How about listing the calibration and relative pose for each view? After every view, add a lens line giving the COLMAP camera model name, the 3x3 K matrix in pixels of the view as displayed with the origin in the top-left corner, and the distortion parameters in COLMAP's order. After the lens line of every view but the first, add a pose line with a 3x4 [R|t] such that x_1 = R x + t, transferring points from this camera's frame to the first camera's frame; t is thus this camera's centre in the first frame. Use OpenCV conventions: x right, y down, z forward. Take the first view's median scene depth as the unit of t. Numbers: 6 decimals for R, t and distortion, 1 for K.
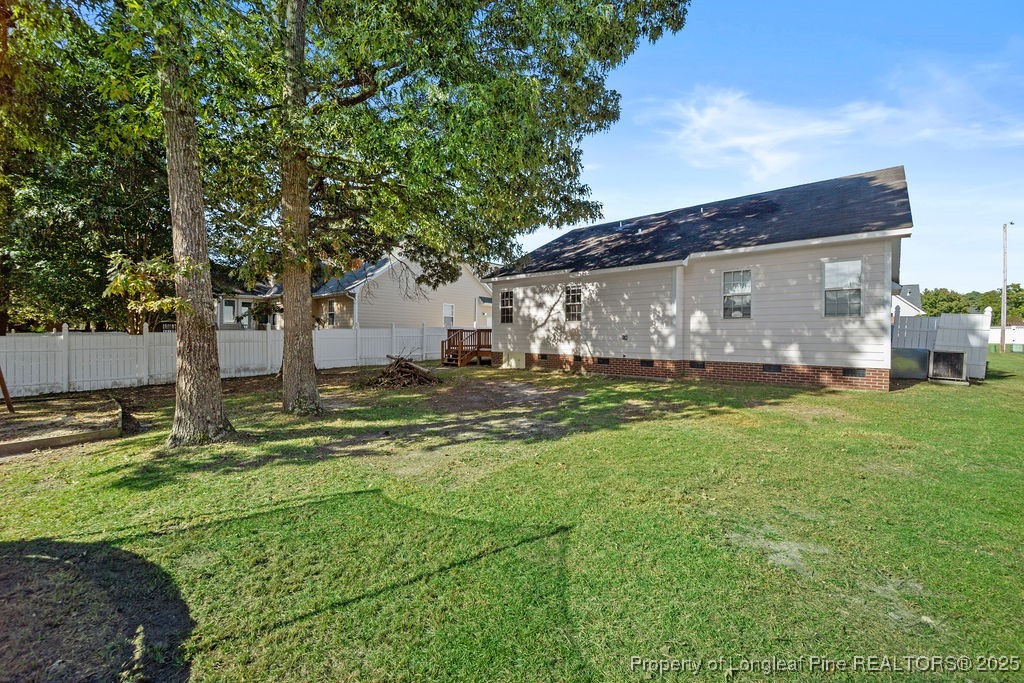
lens RADIAL K [[422.1, 0, 514.1], [0, 422.1, 336.0], [0, 0, 1]] dist [-0.001130, -0.000178]
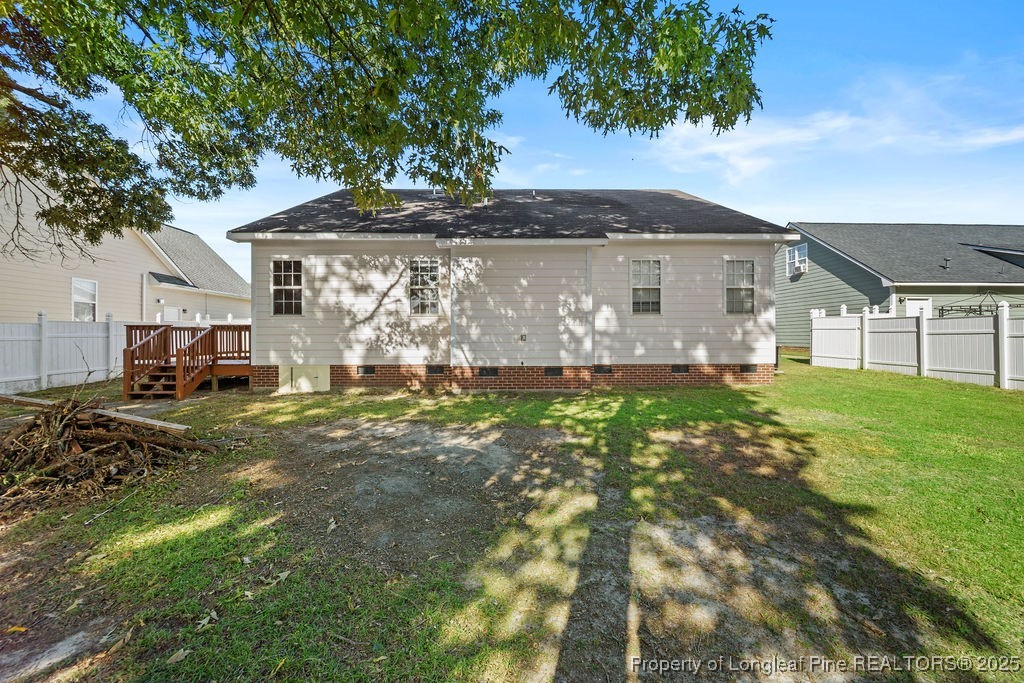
lens RADIAL K [[416.8, 0, 512.4], [0, 416.8, 355.3], [0, 0, 1]] dist [-0.001376, -0.000240]
pose [[0.731396, -0.042161, 0.680648, -0.210497], [0.009440, 0.998617, 0.051713, -0.003764], [-0.681887, -0.031398, 0.730783, 0.420880]]
